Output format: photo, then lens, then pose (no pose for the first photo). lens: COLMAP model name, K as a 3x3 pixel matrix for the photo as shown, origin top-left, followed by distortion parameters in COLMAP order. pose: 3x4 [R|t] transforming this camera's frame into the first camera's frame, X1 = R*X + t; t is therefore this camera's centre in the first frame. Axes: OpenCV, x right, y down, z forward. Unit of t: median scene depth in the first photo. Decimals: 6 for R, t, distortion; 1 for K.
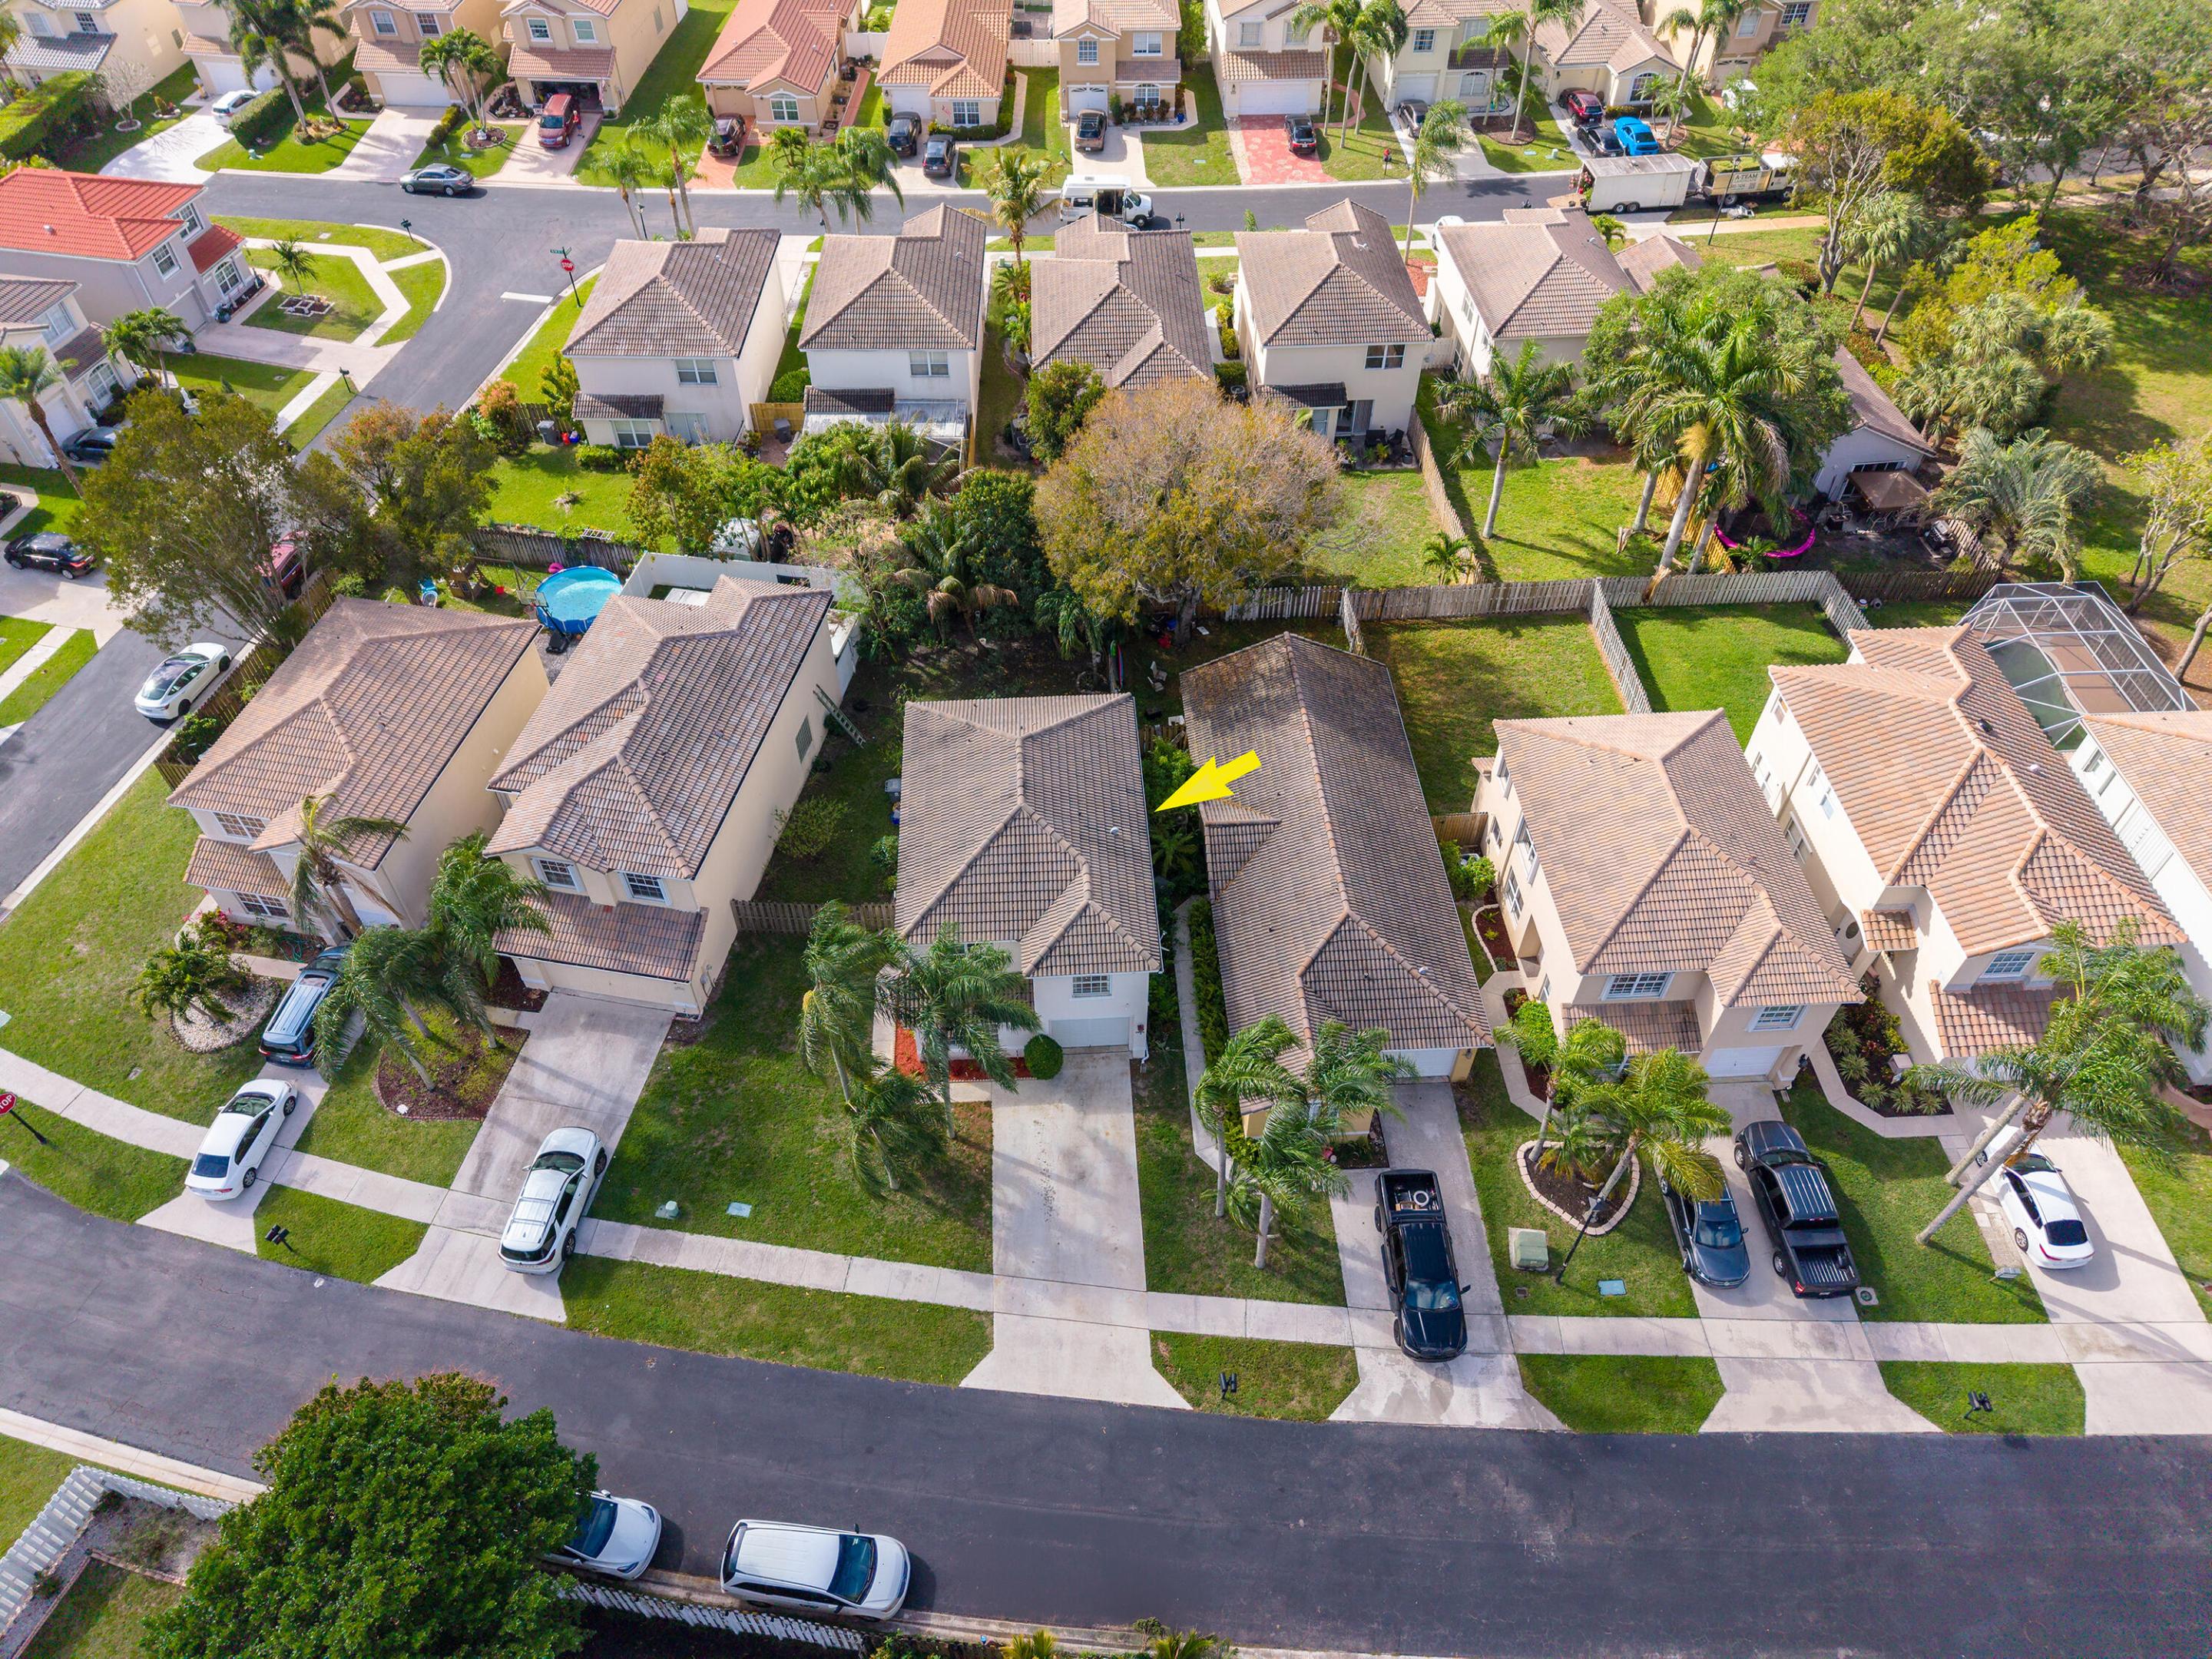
lens RADIAL K [[1482.1, 0, 1106.0], [0, 1482.1, 829.5], [0, 0, 1]] dist [0.005360, 0.000036]
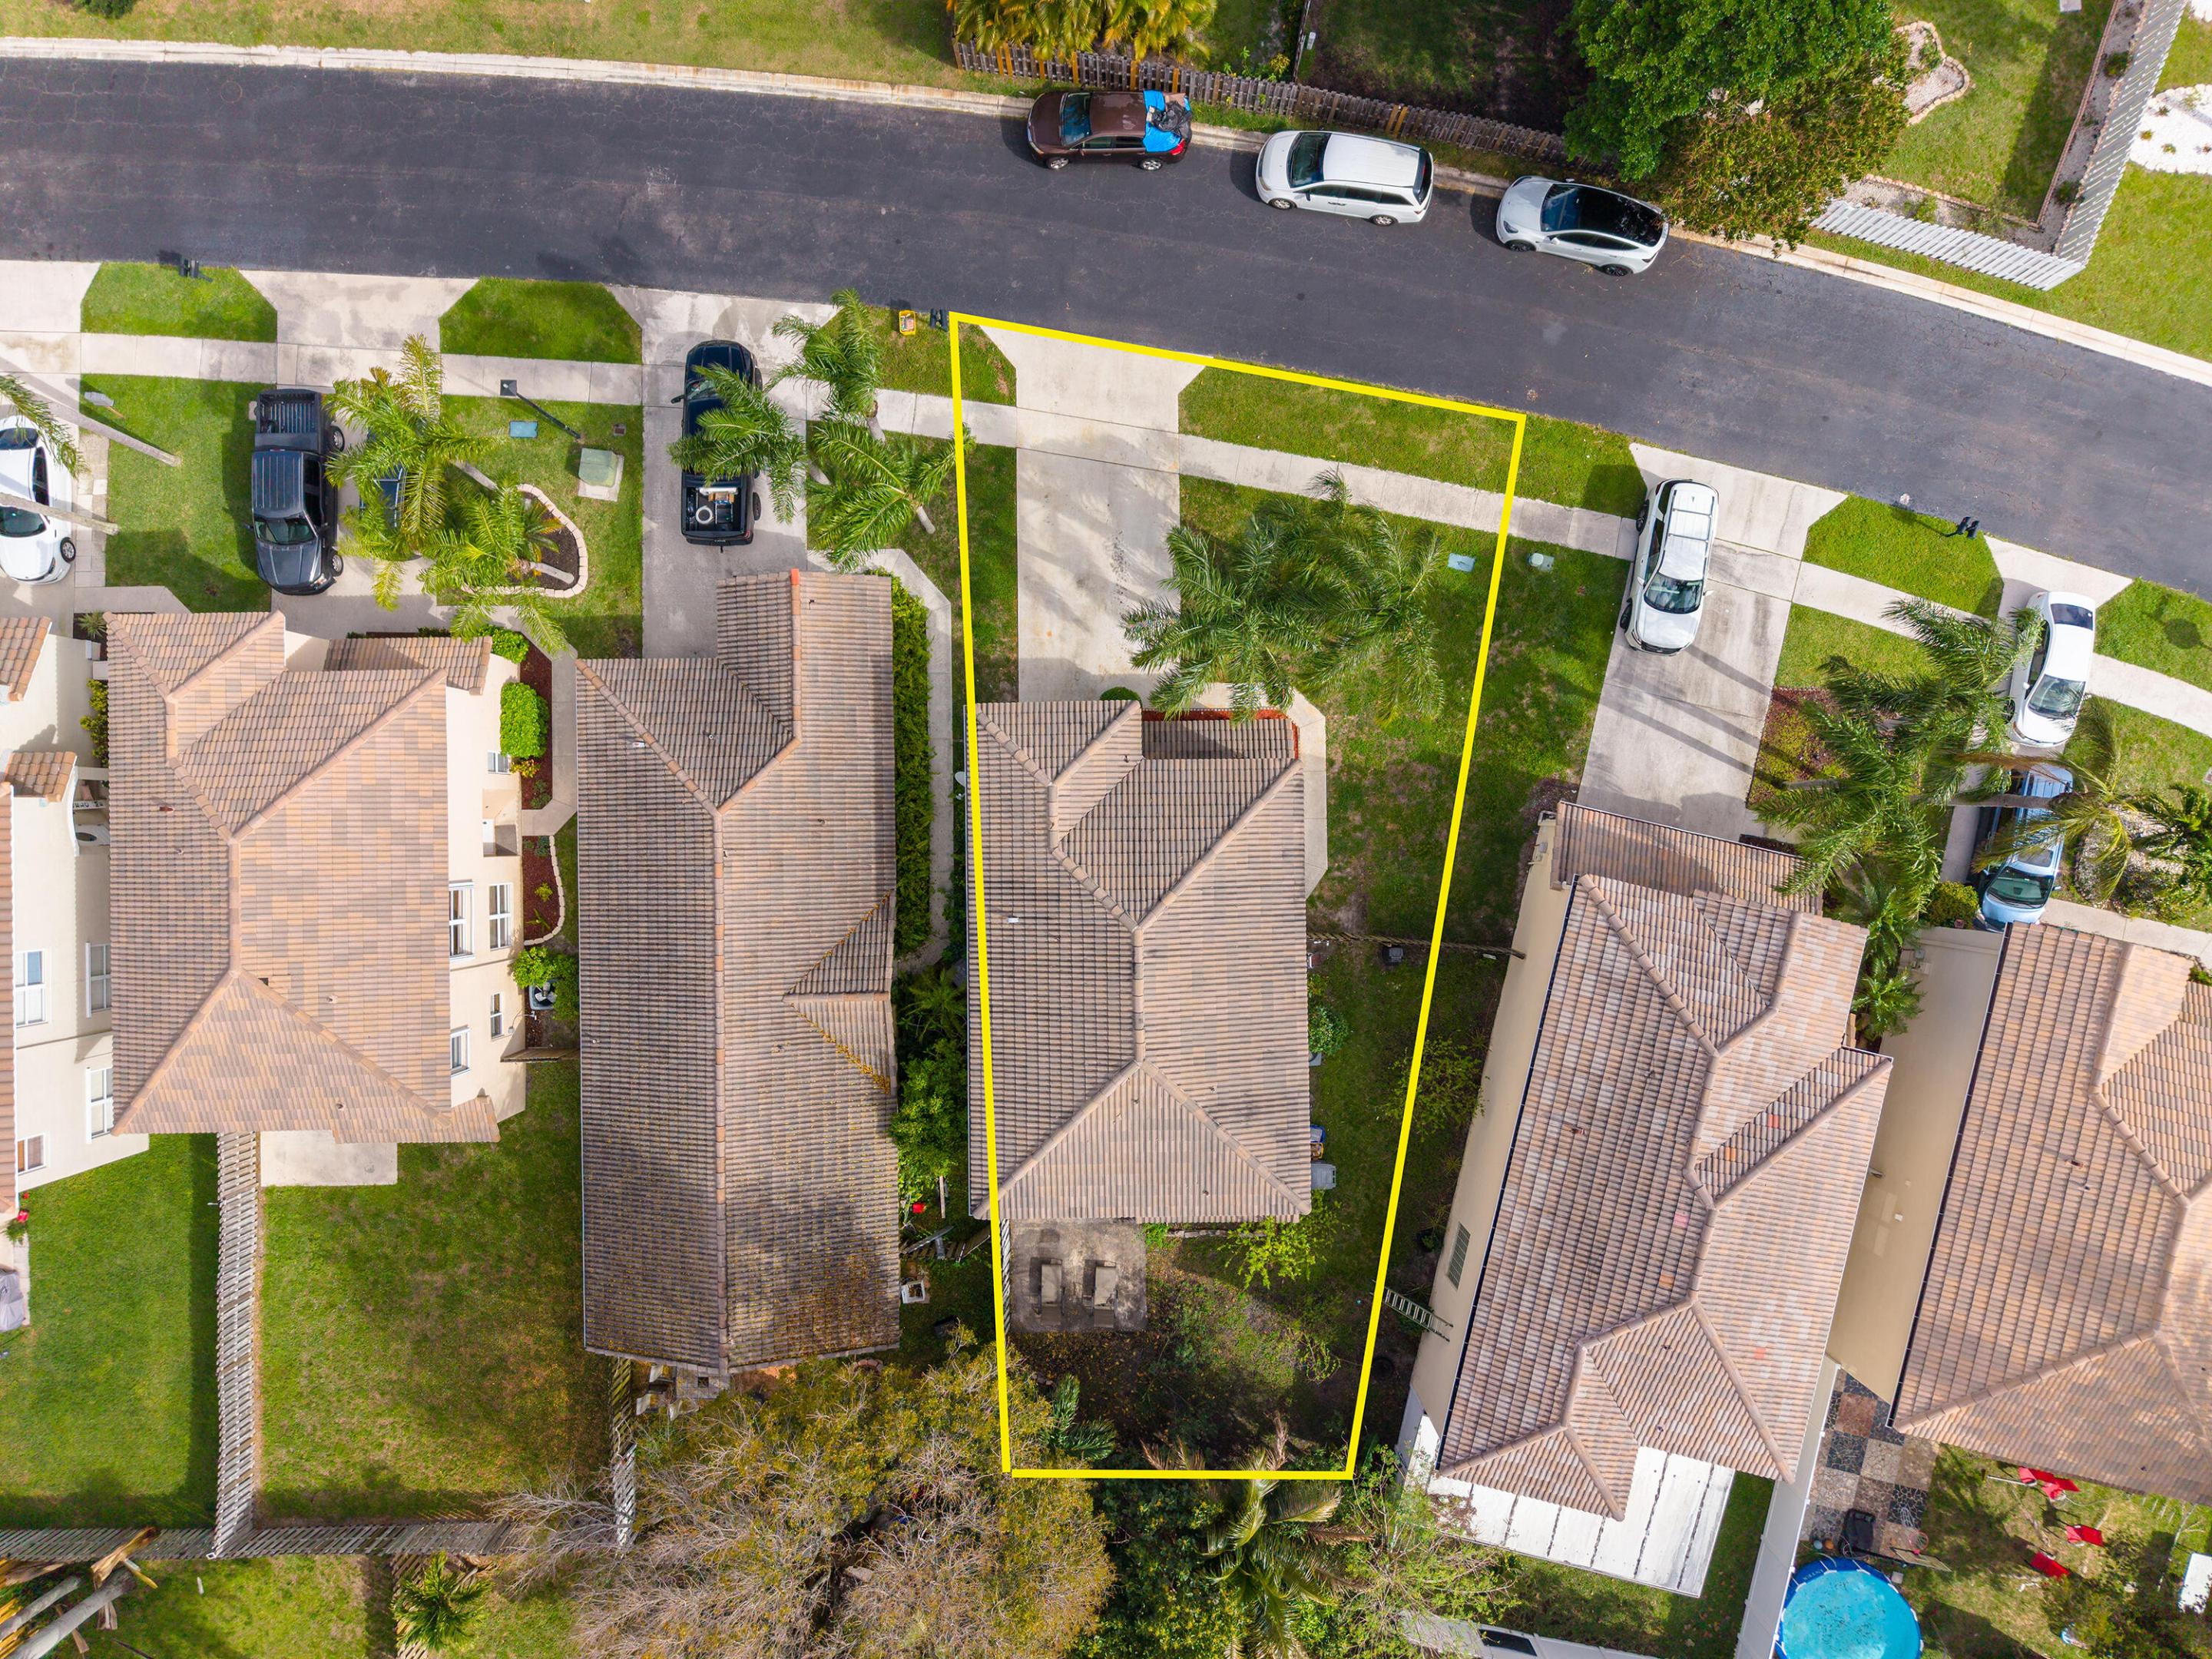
lens RADIAL K [[1511.4, 0, 1089.8], [0, 1511.4, 835.1], [0, 0, 1]] dist [0.005689, -0.001203]
pose [[-0.998771, -0.047354, 0.014667, -0.044091], [0.044891, -0.738431, 0.672833, -0.501356], [-0.021031, 0.672664, 0.739649, 0.444488]]
